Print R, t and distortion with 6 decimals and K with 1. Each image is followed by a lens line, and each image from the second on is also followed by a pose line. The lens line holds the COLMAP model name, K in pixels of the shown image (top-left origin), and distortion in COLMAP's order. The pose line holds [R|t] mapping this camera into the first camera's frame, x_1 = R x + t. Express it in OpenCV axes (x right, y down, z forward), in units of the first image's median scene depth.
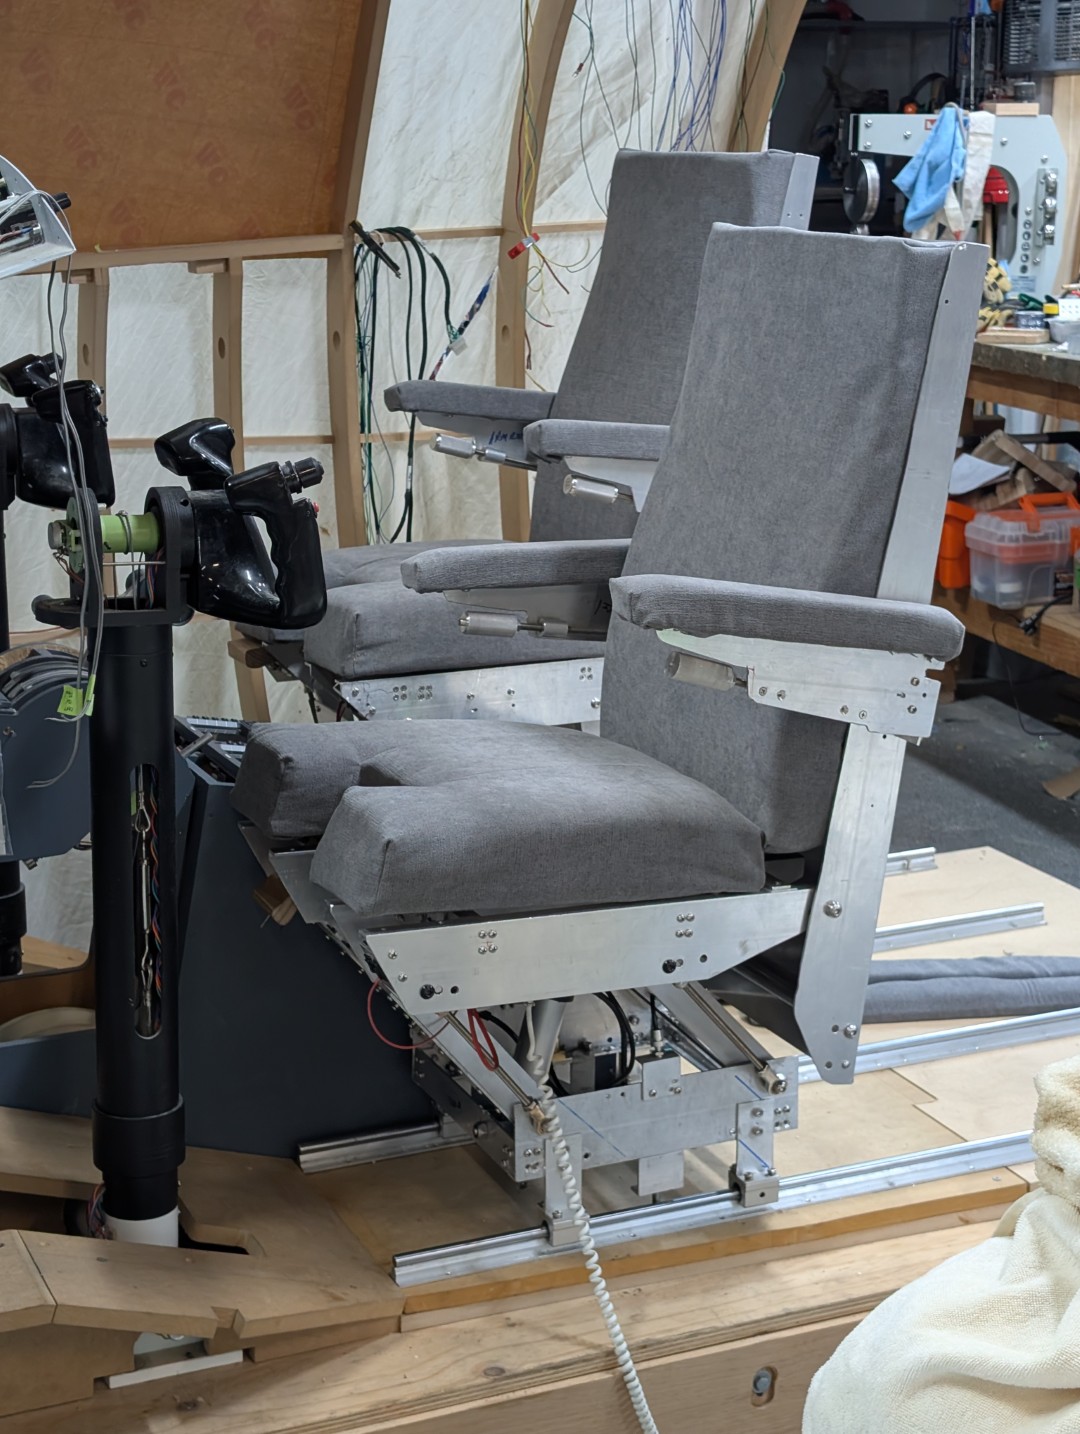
lens RADIAL K [[2044.7, 0, 536.7], [0, 2044.7, 707.7], [0, 0, 1]] dist [-0.052241, 0.000000]
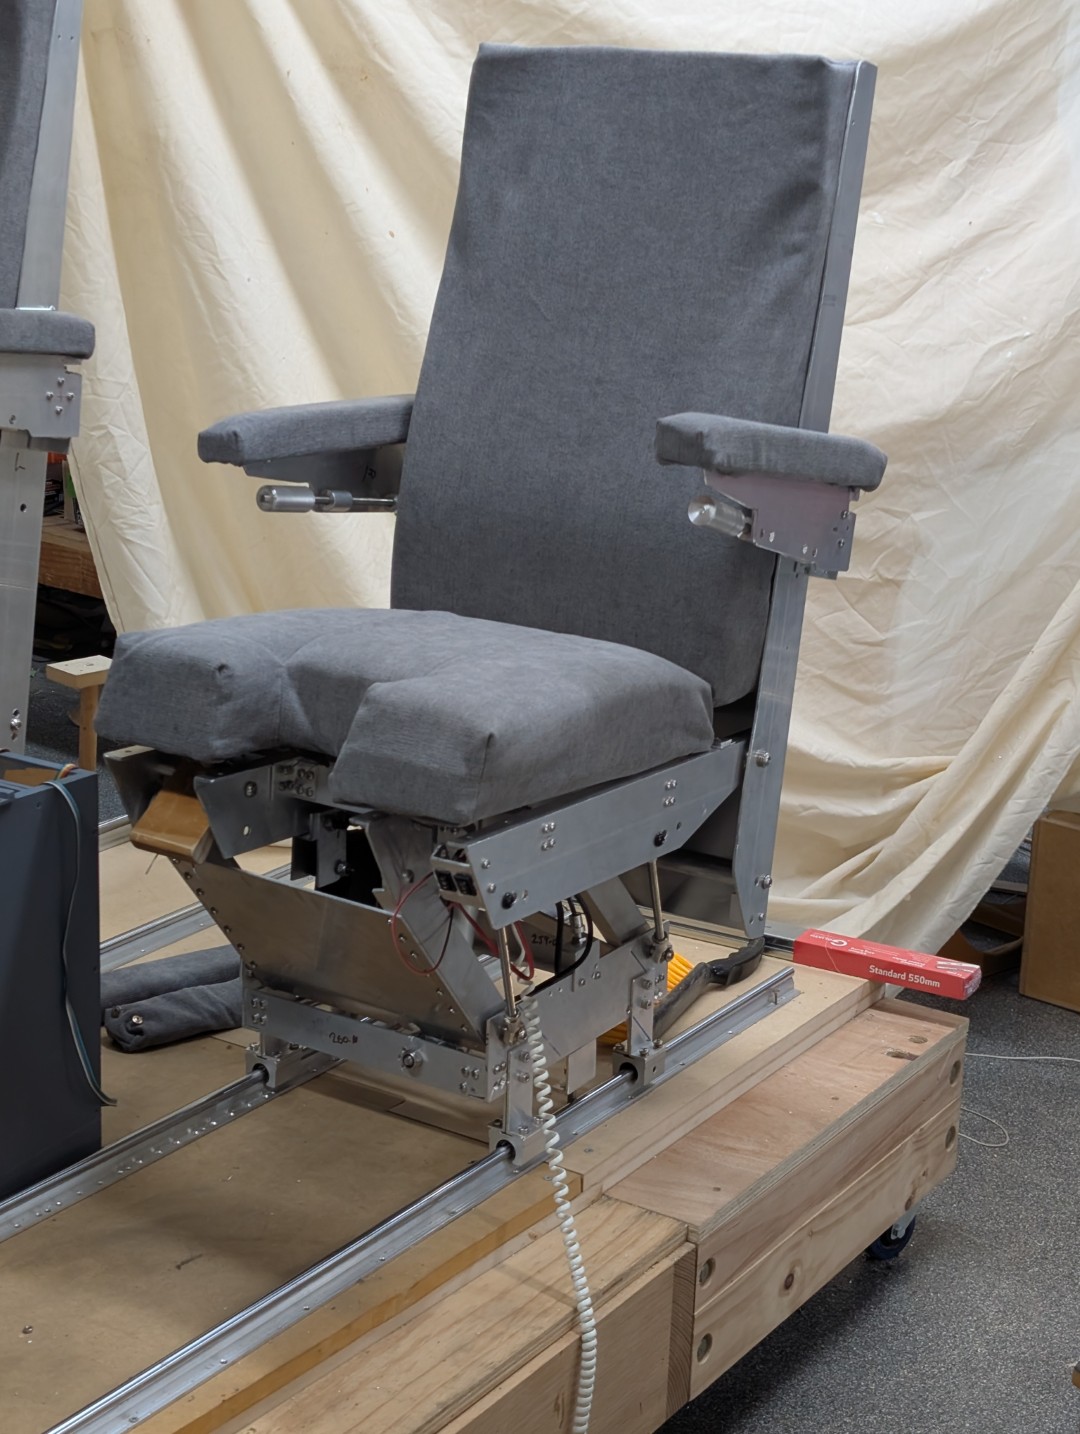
lens RADIAL K [[2044.7, 0, 539.5], [0, 2044.7, 725.0], [0, 0, 1]] dist [-0.052241, 0.000000]
pose [[0.872664, -0.124358, 0.472221, -0.405190], [0.096872, 0.991897, 0.082193, -0.007216], [-0.478616, -0.025982, 0.877640, 0.201089]]
